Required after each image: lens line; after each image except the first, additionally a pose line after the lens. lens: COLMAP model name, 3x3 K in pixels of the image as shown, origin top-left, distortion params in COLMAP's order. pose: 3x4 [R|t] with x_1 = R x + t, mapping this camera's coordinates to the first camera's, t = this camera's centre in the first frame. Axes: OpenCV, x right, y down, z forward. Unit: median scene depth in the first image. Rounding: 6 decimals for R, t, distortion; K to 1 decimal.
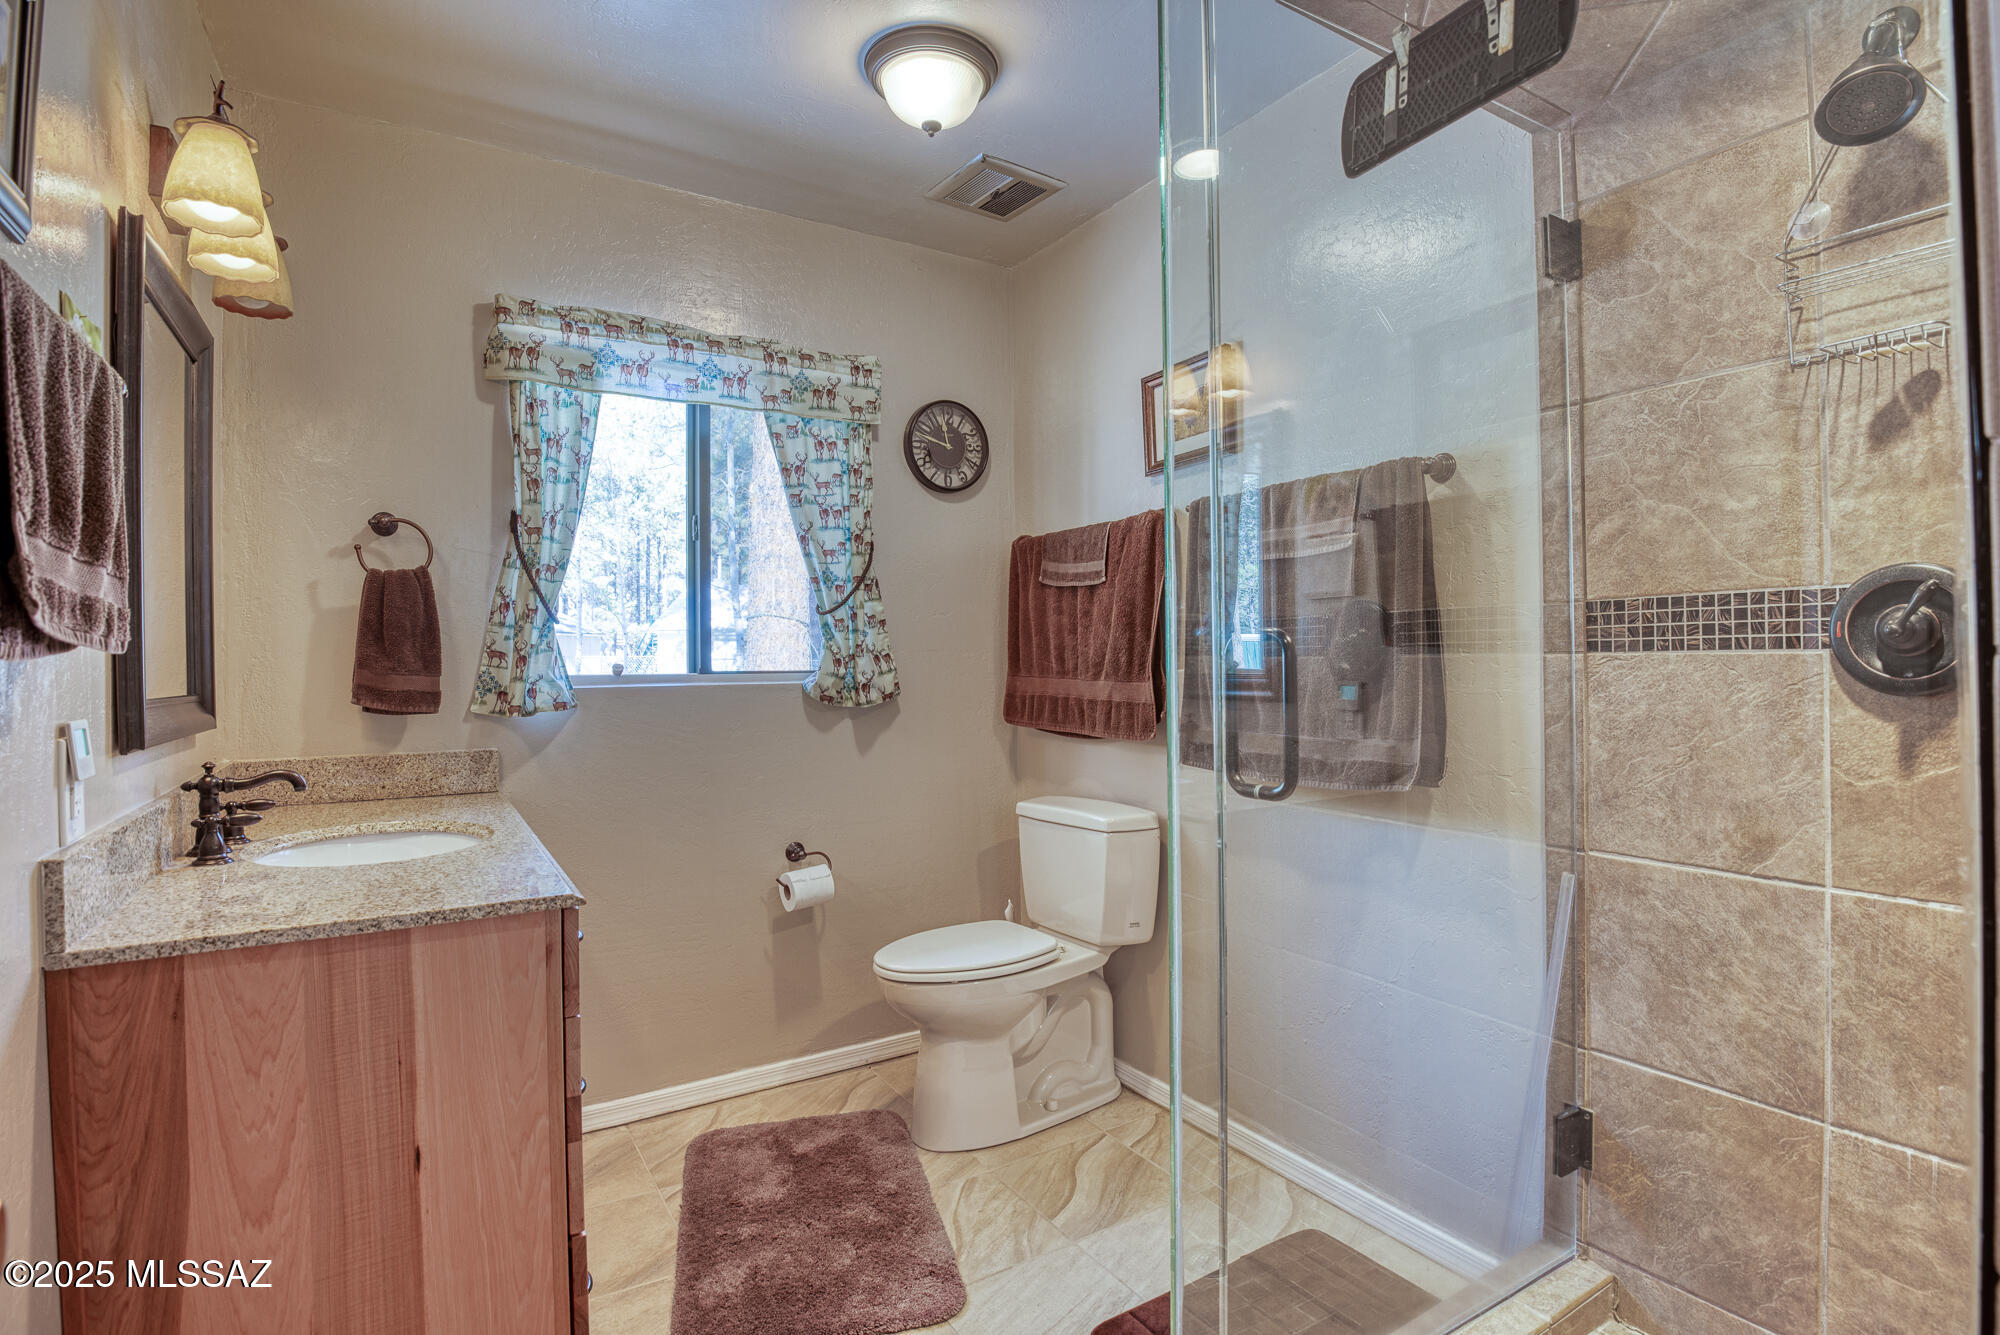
lens RADIAL K [[980.3, 0, 1001.1], [0, 980.3, 664.3], [0, 0, 1]] dist [-0.026909, -0.002111]
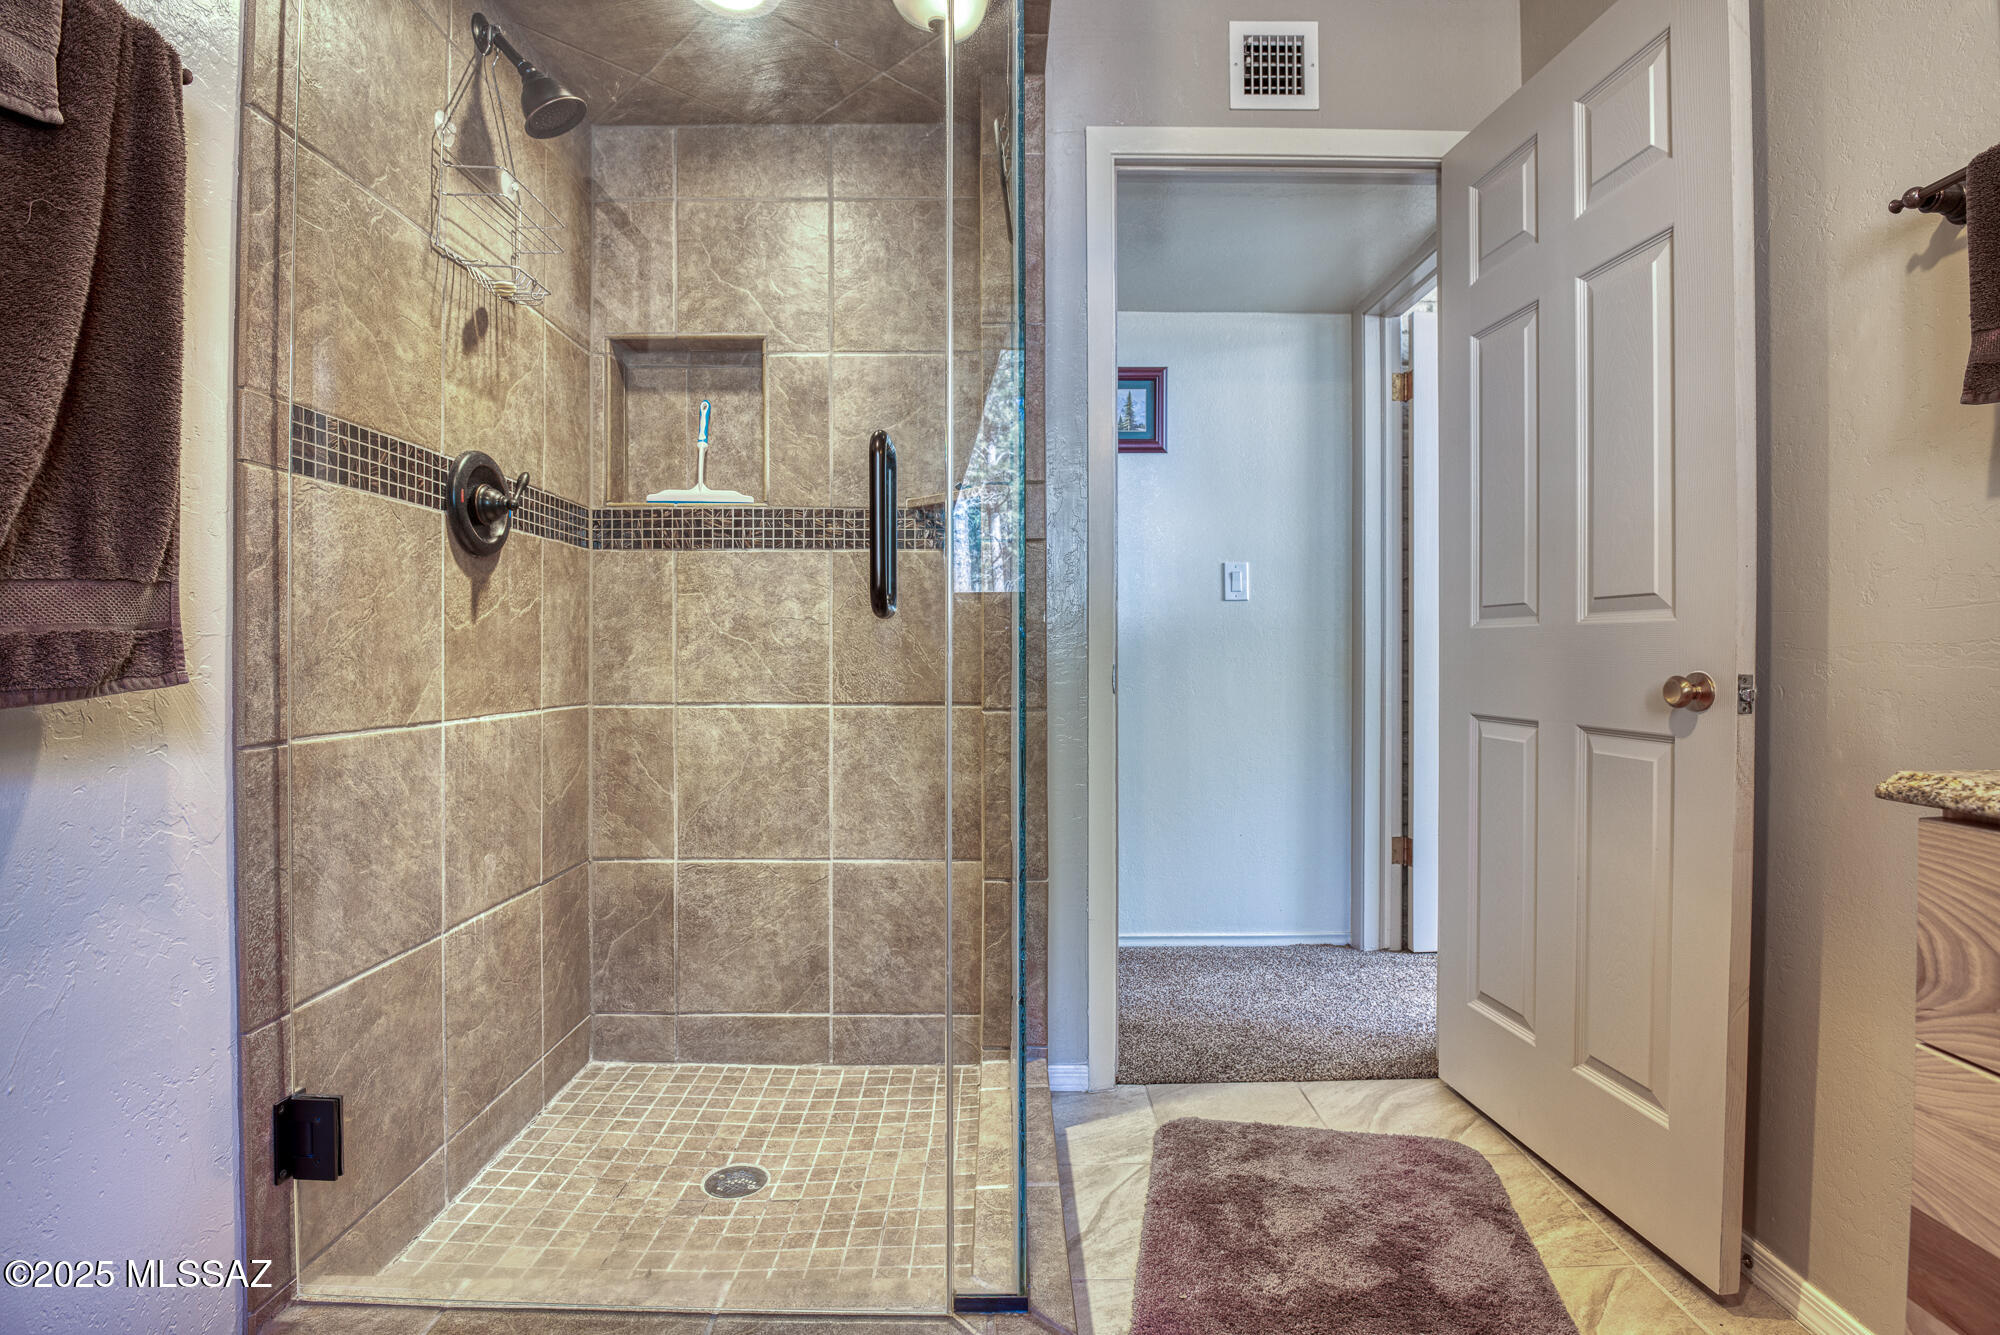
lens RADIAL K [[980.3, 0, 1000.9], [0, 980.3, 661.8], [0, 0, 1]] dist [-0.026909, -0.002111]
pose [[-0.854003, 0.010790, 0.520156, -0.260603], [0.015011, 0.999880, 0.003904, 0.148669], [-0.520051, 0.011142, -0.854062, 1.451257]]
